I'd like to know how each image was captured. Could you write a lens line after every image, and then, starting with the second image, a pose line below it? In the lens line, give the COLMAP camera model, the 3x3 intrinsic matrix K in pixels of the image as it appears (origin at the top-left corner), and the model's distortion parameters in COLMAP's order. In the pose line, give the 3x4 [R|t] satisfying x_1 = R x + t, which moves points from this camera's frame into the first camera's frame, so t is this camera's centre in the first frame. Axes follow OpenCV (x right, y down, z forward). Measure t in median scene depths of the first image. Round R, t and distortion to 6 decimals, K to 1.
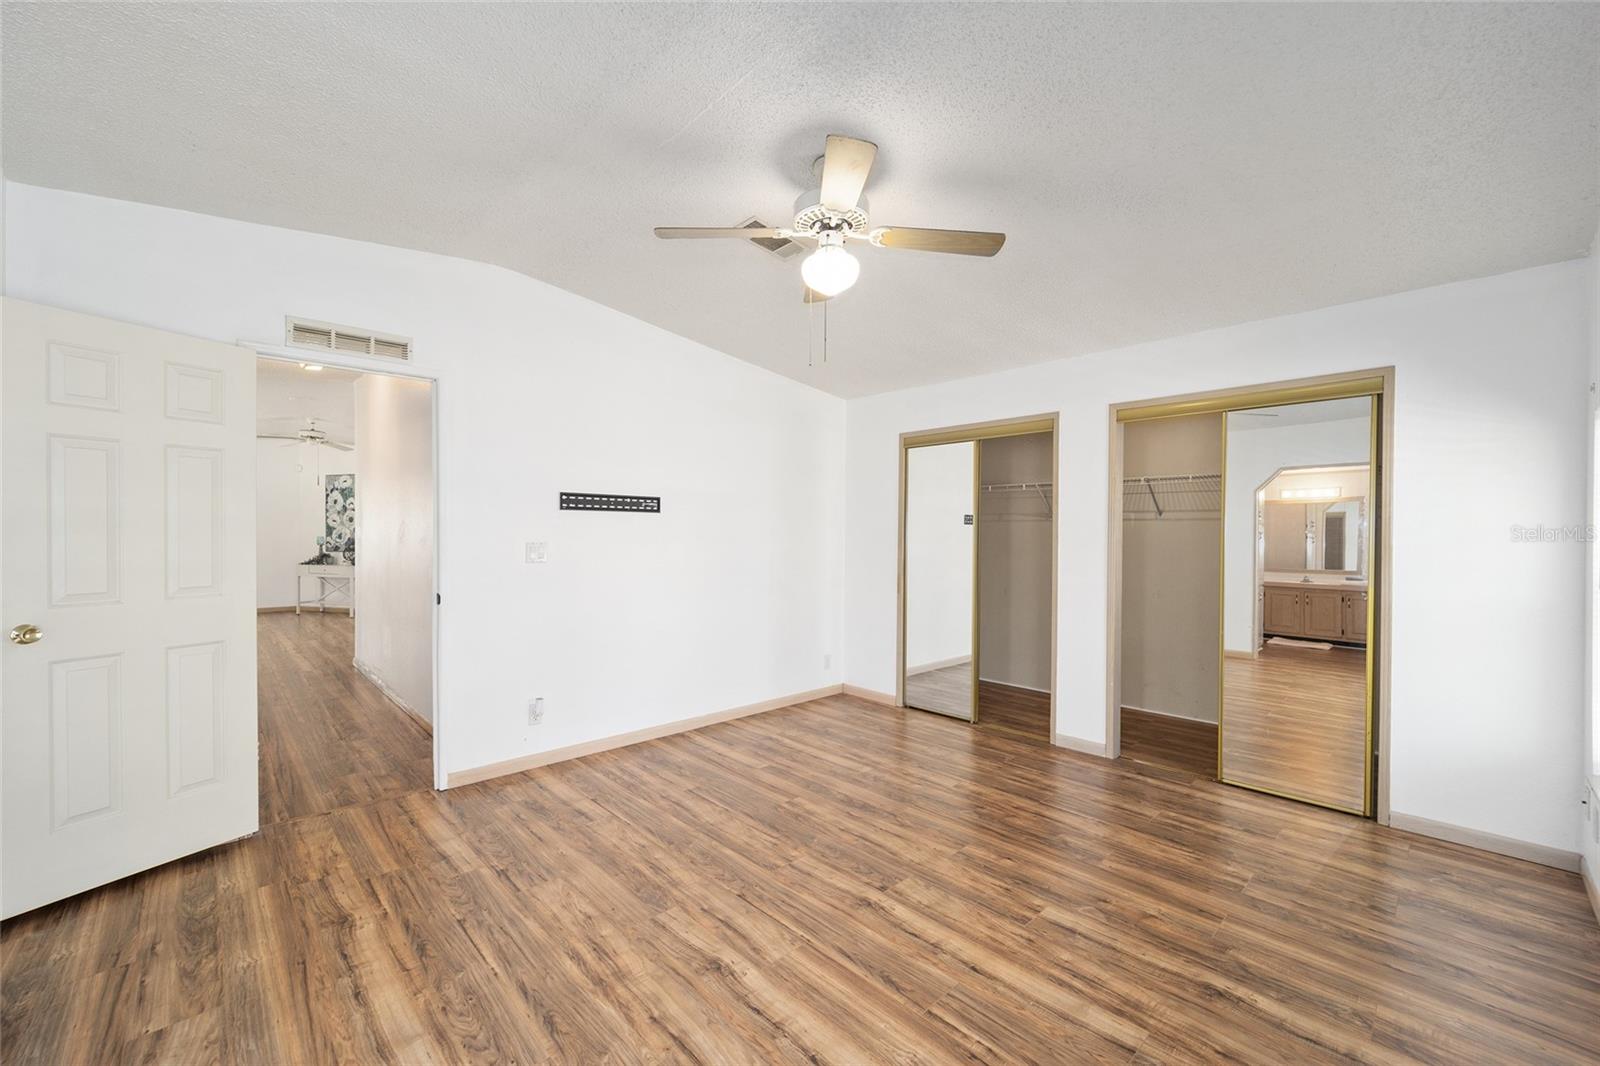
lens RADIAL K [[641.3, 0, 799.1], [0, 641.3, 534.5], [0, 0, 1]] dist [-0.006225, -0.000663]
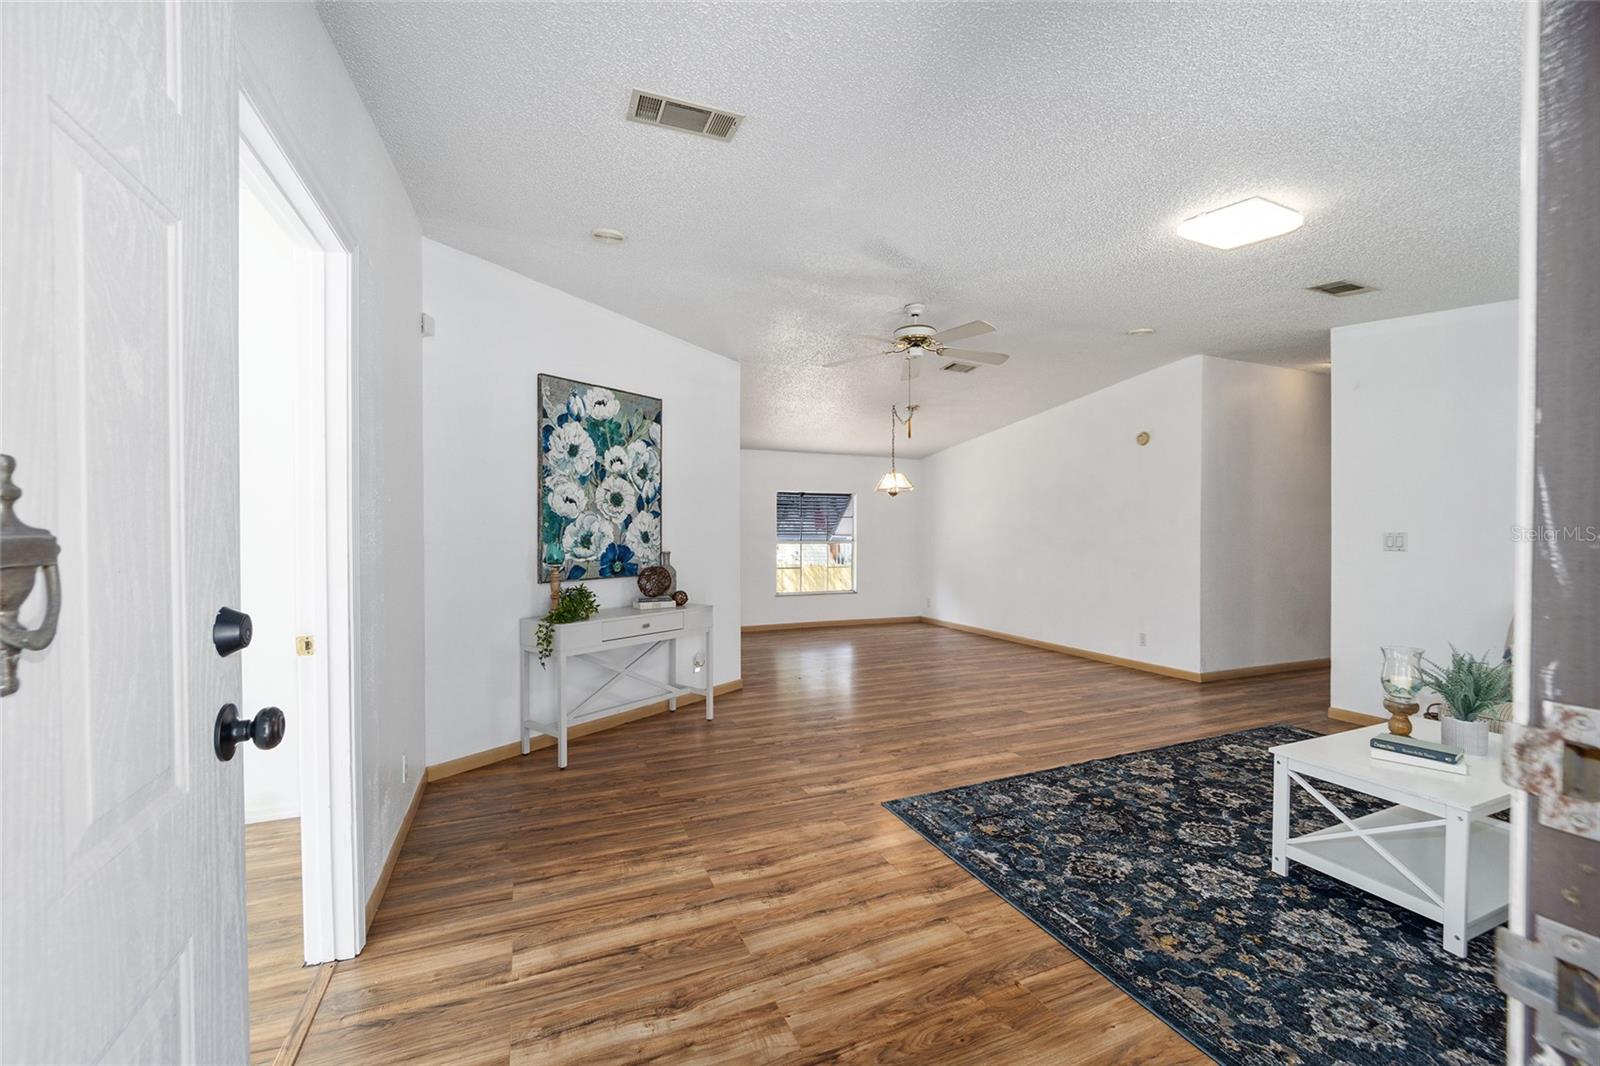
lens RADIAL K [[641.3, 0, 798.3], [0, 641.3, 535.7], [0, 0, 1]] dist [-0.006225, -0.000663]
pose [[0.339375, -0.010366, 0.940594, -1.042747], [0.003946, 0.999946, 0.009596, -0.003424], [-0.940643, 0.000455, 0.339397, 0.744359]]
